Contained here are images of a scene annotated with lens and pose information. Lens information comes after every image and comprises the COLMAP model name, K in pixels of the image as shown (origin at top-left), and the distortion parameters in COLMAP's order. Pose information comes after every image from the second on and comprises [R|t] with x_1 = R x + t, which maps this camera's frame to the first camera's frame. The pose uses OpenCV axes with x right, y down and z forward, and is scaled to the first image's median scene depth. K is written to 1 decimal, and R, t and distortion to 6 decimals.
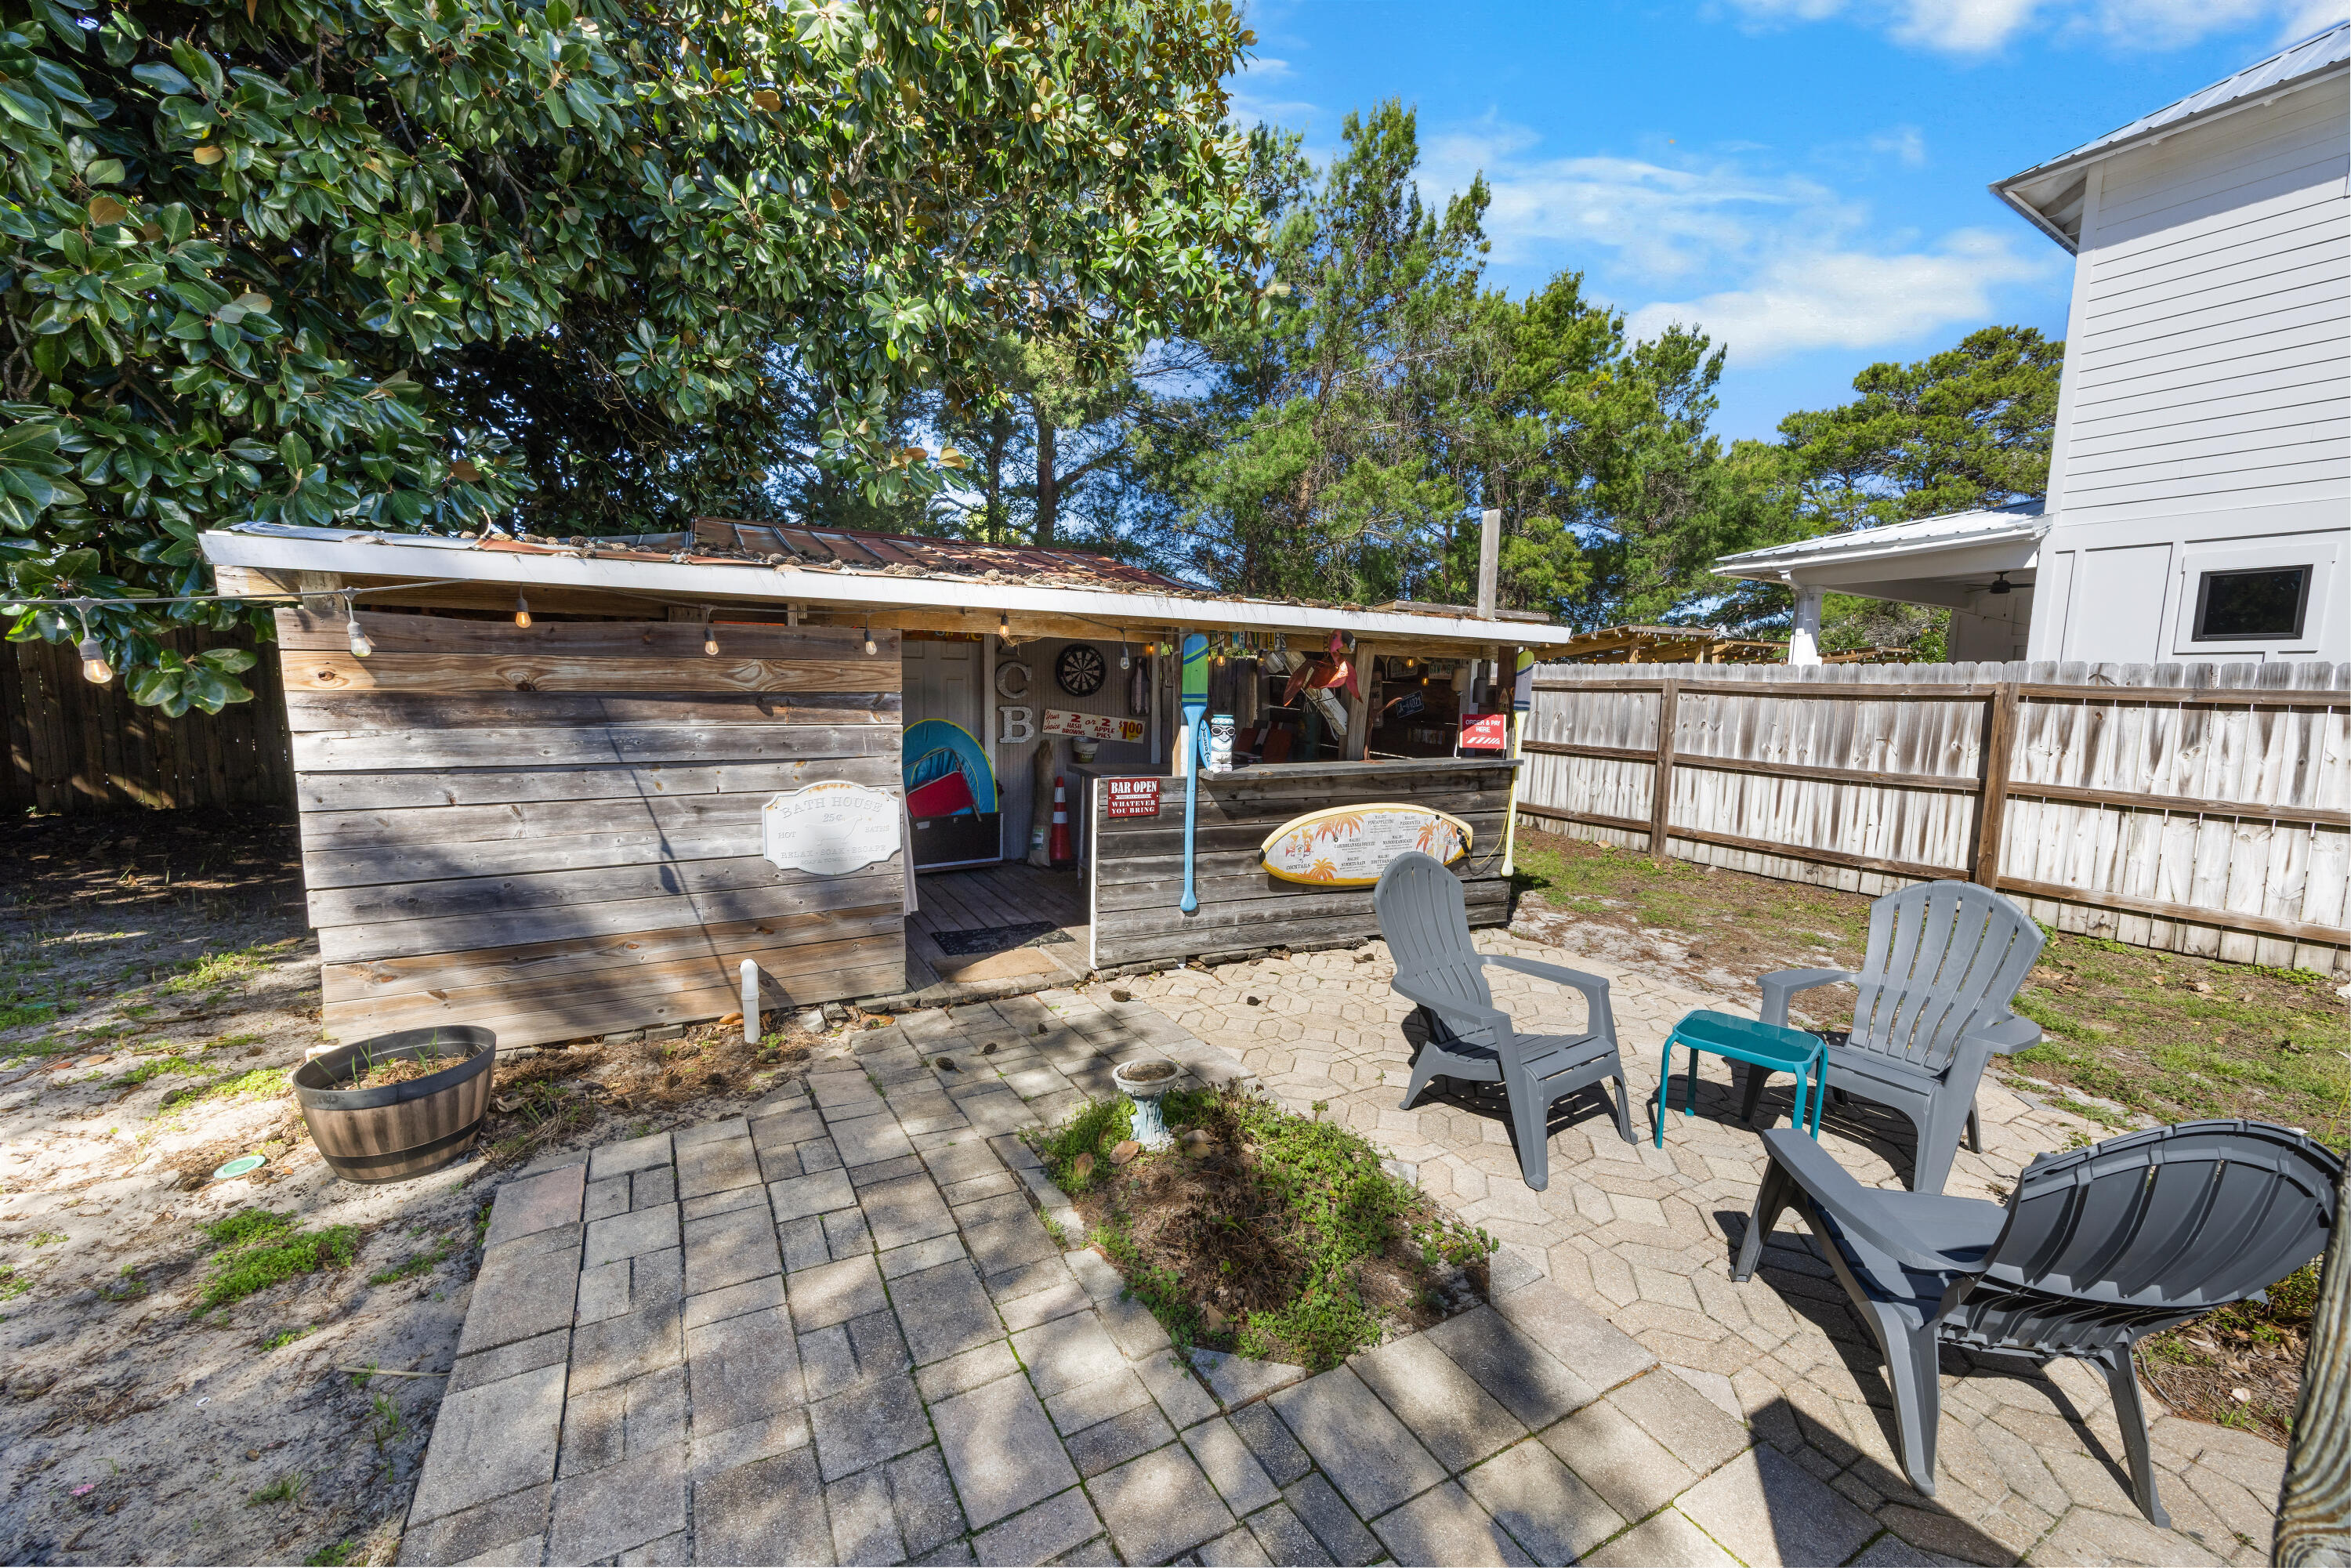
lens RADIAL K [[900.4, 0, 1175.5], [0, 900.4, 784.0], [0, 0, 1]] dist [-0.031482, -0.000013]
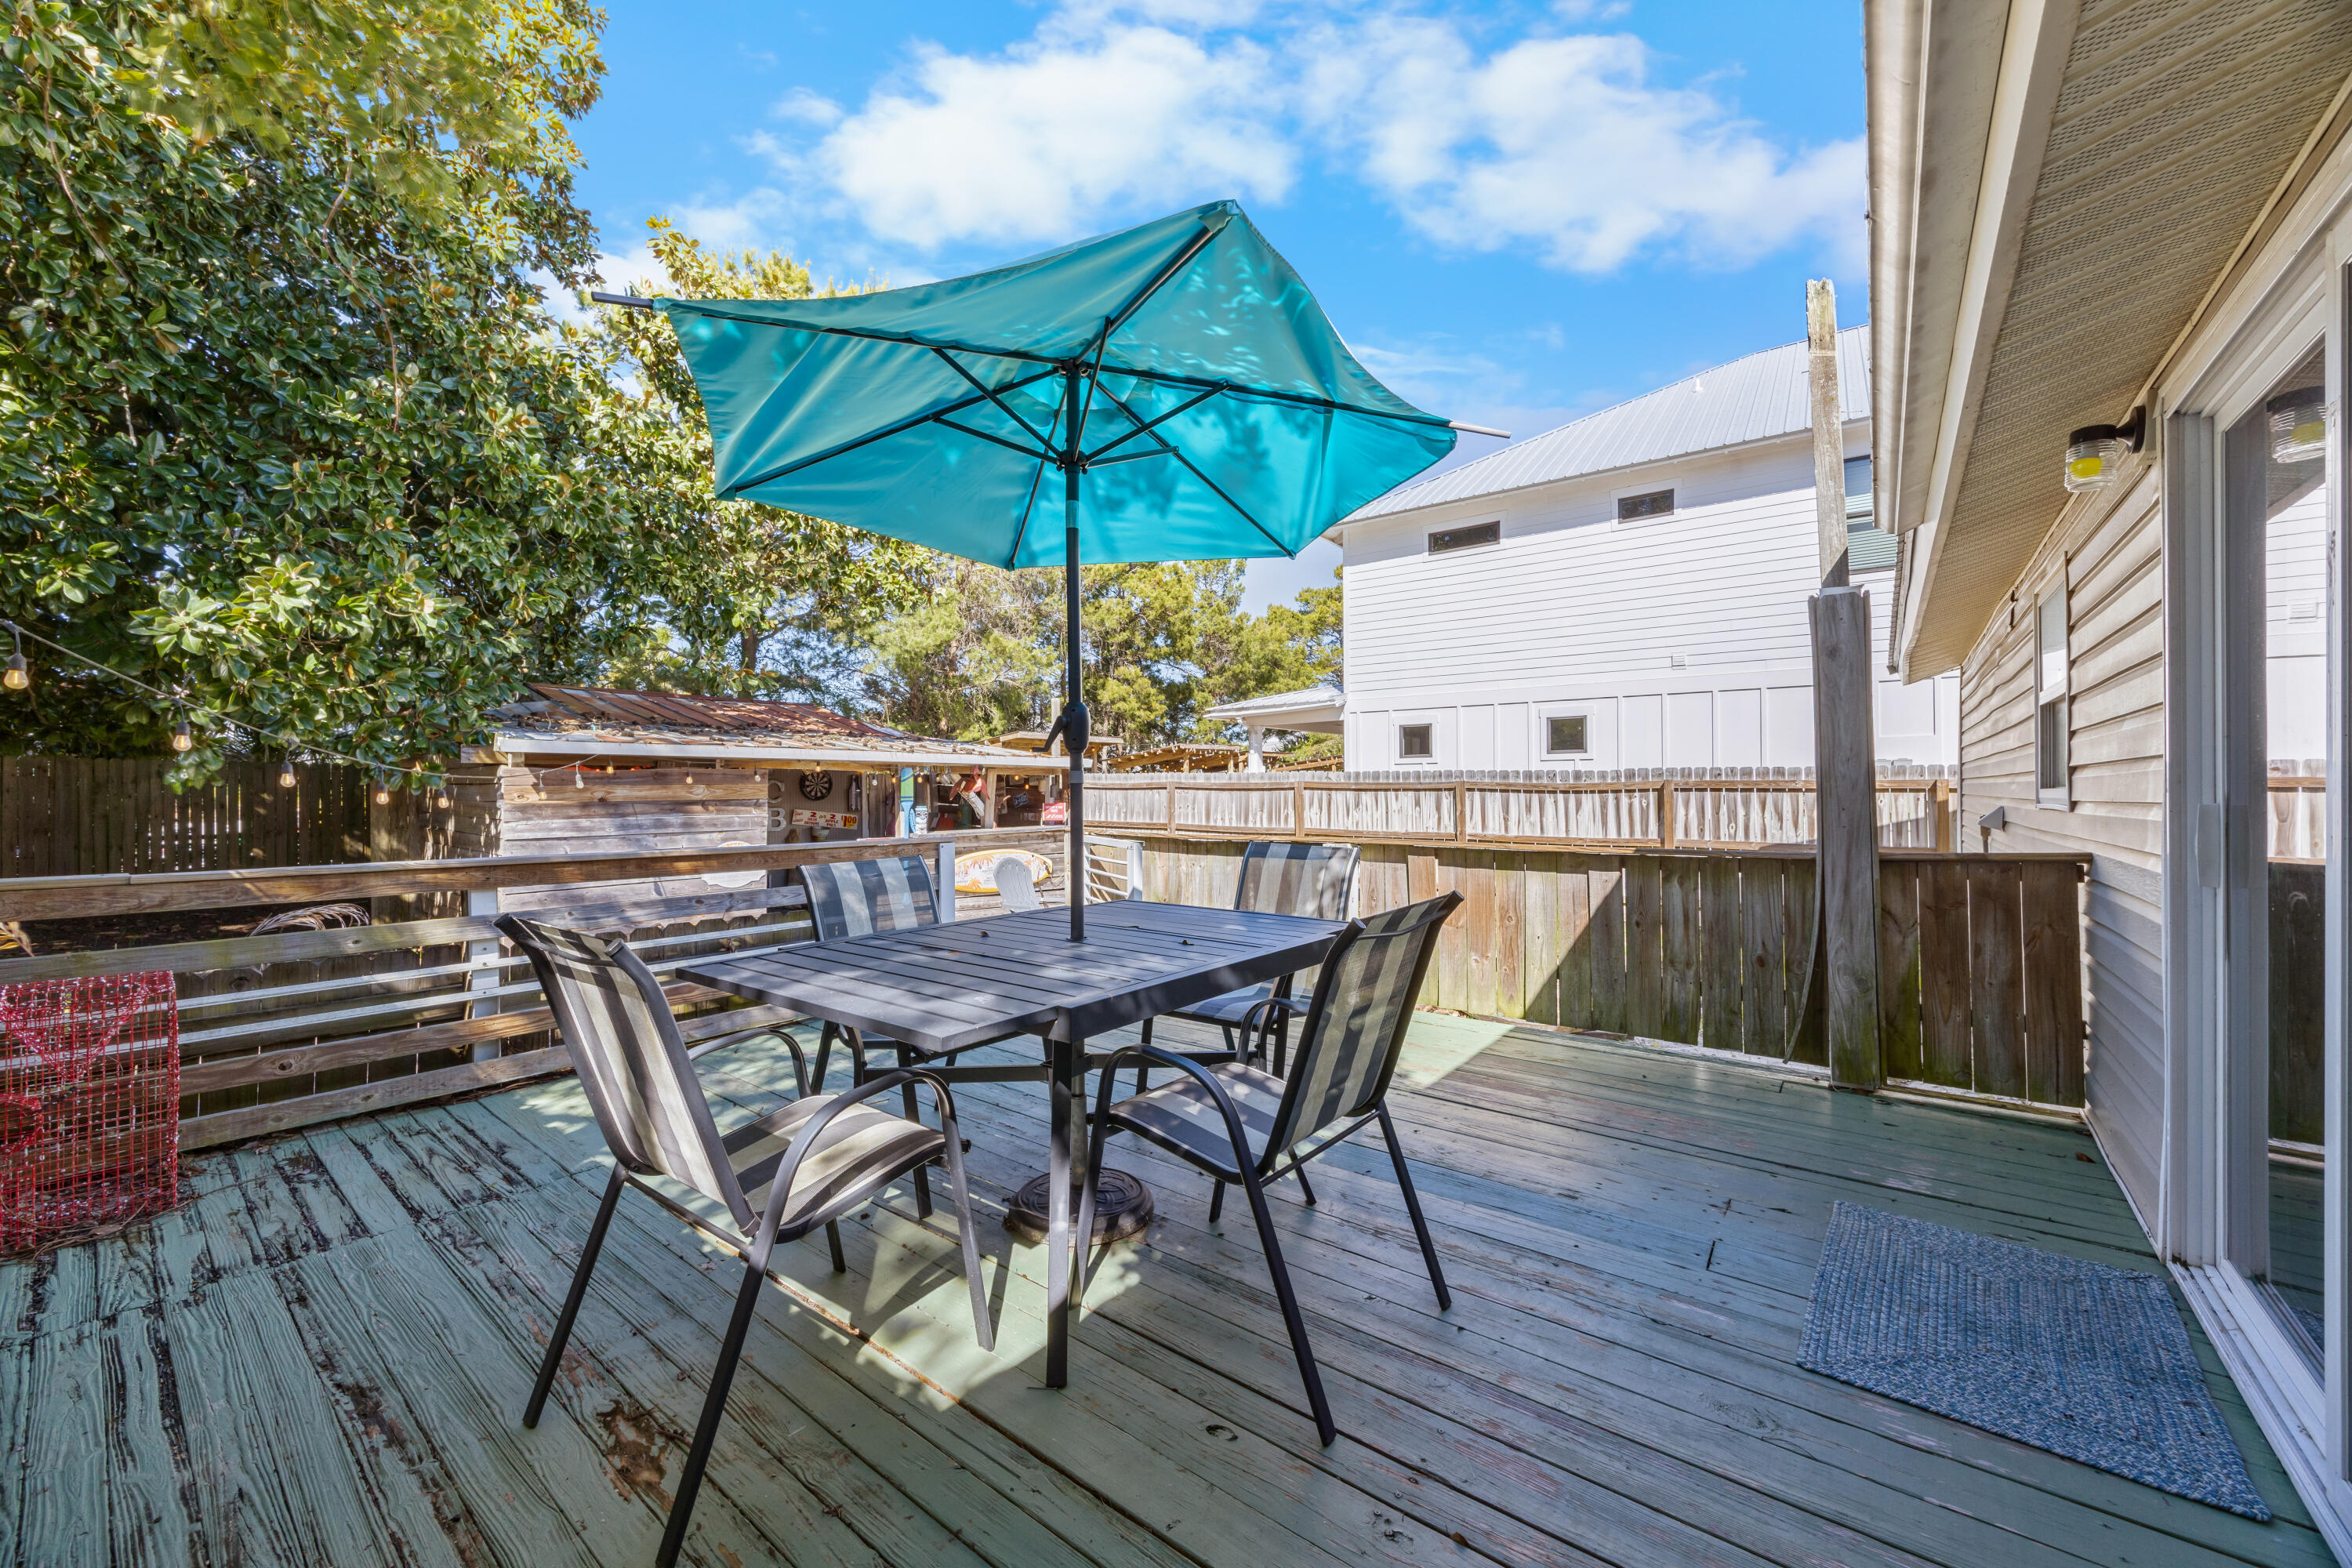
lens RADIAL K [[900.8, 0, 1176.0], [0, 900.8, 784.0], [0, 0, 1]] dist [-0.031482, -0.000013]
pose [[0.928657, -0.019264, 0.370440, -0.134483], [0.060778, 0.993056, -0.100722, 0.092718], [-0.365927, 0.116050, 0.923379, -0.899580]]
